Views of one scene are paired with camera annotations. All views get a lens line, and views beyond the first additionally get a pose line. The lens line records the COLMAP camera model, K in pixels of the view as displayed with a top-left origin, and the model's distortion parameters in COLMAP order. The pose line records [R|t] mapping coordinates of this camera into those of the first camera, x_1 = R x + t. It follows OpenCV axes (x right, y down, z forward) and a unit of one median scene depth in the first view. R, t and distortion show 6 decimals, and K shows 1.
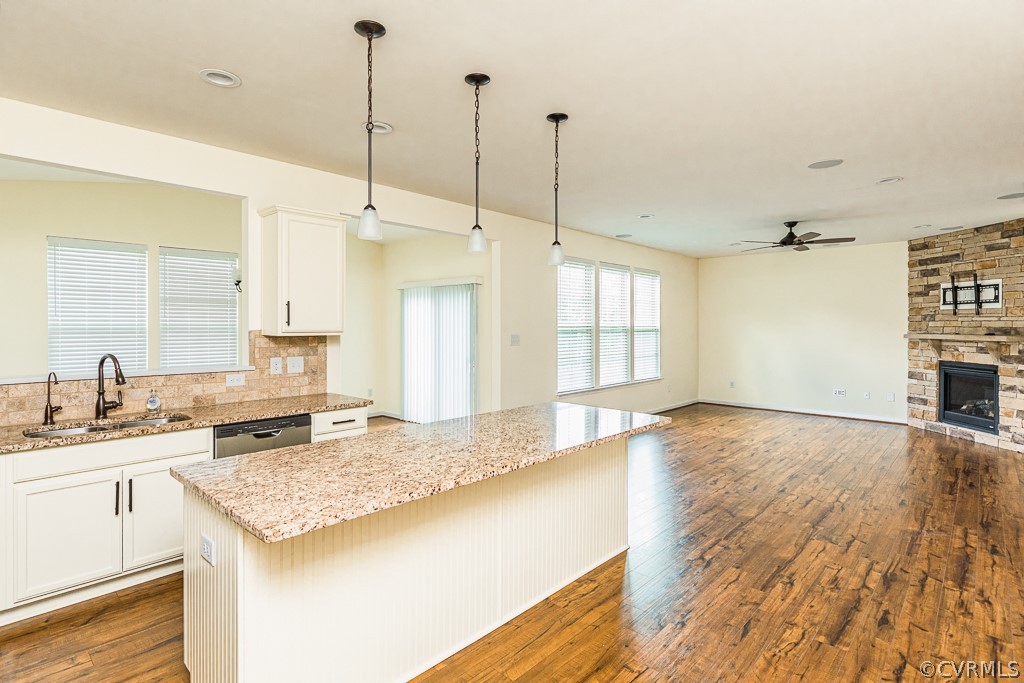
lens RADIAL K [[519.9, 0, 506.5], [0, 519.9, 324.2], [0, 0, 1]] dist [-0.000707, -0.000325]
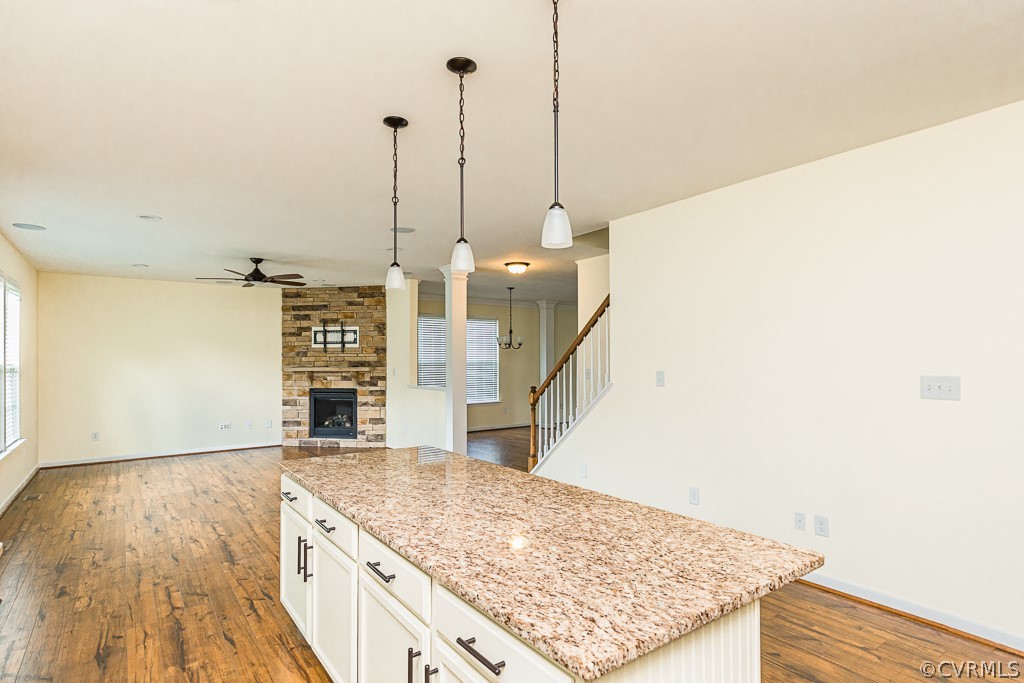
lens RADIAL K [[529.1, 0, 513.1], [0, 529.1, 353.3], [0, 0, 1]] dist [0.001380, -0.000049]
pose [[0.188687, 0.007549, 0.982008, -0.355526], [0.007029, 0.999934, -0.009037, 0.000747], [-0.982012, 0.008608, 0.188622, 0.308040]]
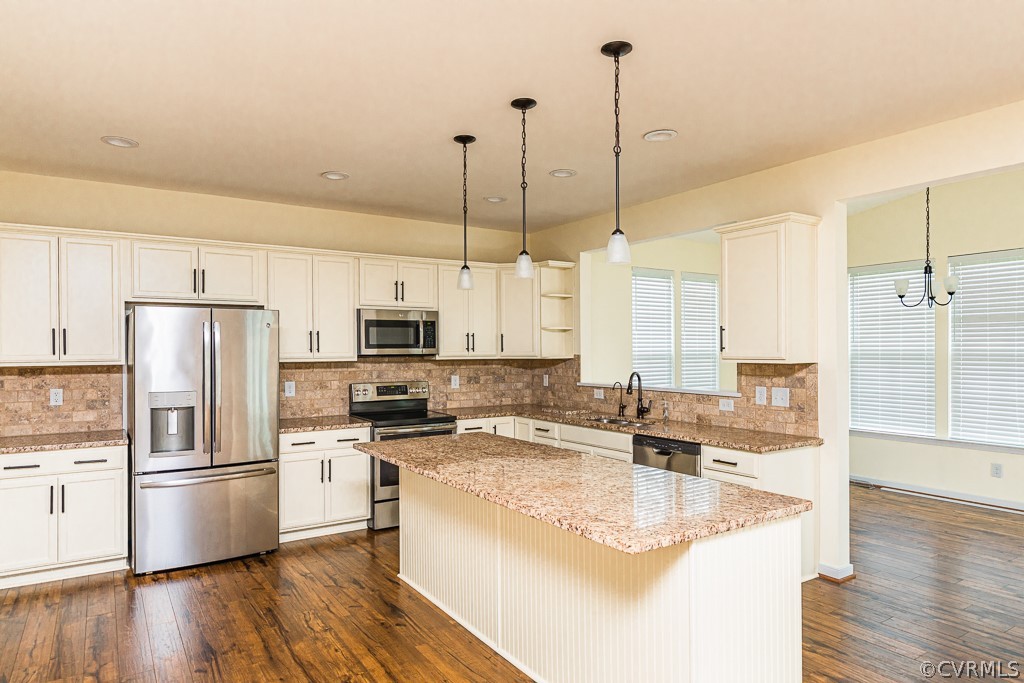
lens RADIAL K [[628.9, 0, 512.0], [0, 628.9, 341.5], [0, 0, 1]] dist [0.000033, -0.000887]
pose [[-0.236992, -0.014494, -0.971404, 0.450767], [0.003315, 0.999871, -0.015727, 0.000517], [0.971506, -0.006947, -0.236913, 0.510661]]
